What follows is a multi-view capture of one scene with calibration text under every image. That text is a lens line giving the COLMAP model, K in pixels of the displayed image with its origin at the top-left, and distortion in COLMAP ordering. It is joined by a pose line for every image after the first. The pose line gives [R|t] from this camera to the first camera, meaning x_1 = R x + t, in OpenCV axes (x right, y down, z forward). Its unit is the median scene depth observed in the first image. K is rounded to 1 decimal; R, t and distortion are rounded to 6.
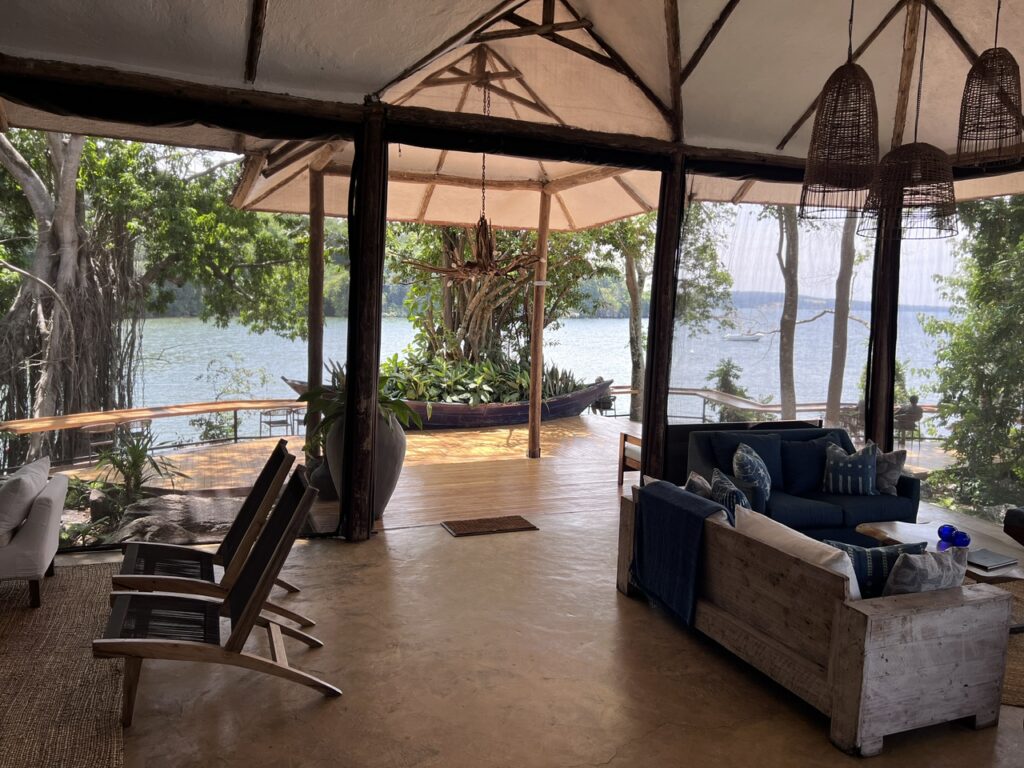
lens RADIAL K [[763.9, 0, 513.1], [0, 763.9, 383.8], [0, 0, 1]] dist [0.009847, 0.003323]
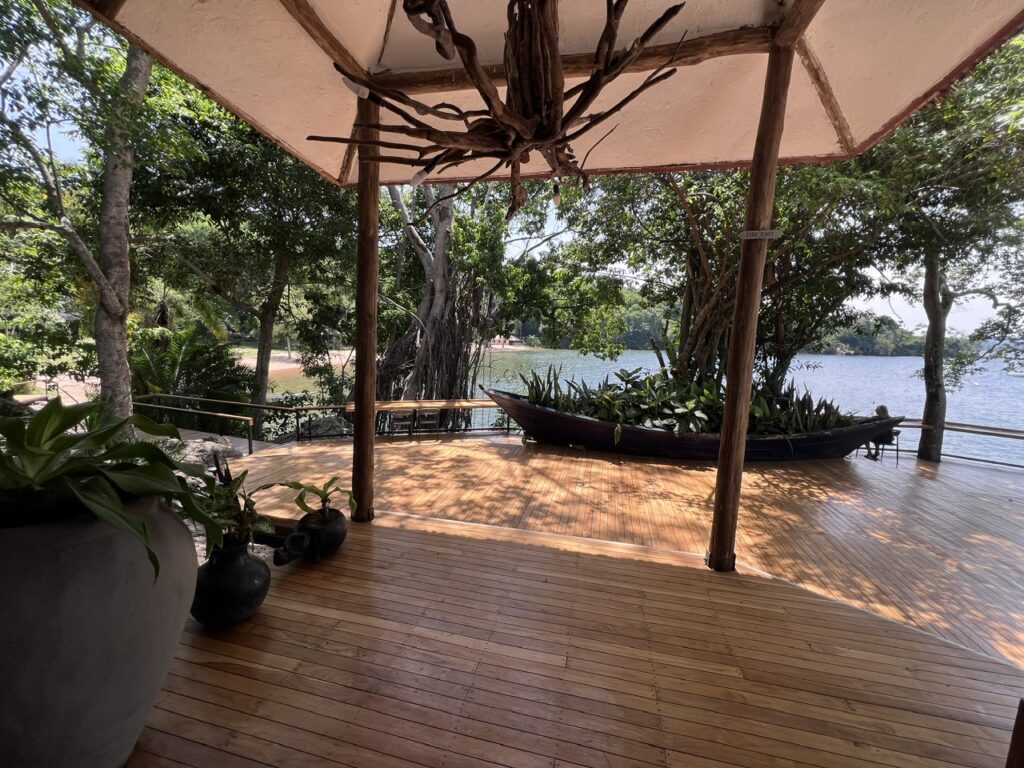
lens RADIAL K [[414.1, 0, 508.7], [0, 414.1, 377.1], [0, 0, 1]] dist [0.012060, 0.000151]
pose [[0.823401, 0.055895, -0.564701, 0.040741], [-0.069237, 0.997598, -0.002212, -0.017075], [0.563221, 0.040920, 0.825293, 0.444262]]
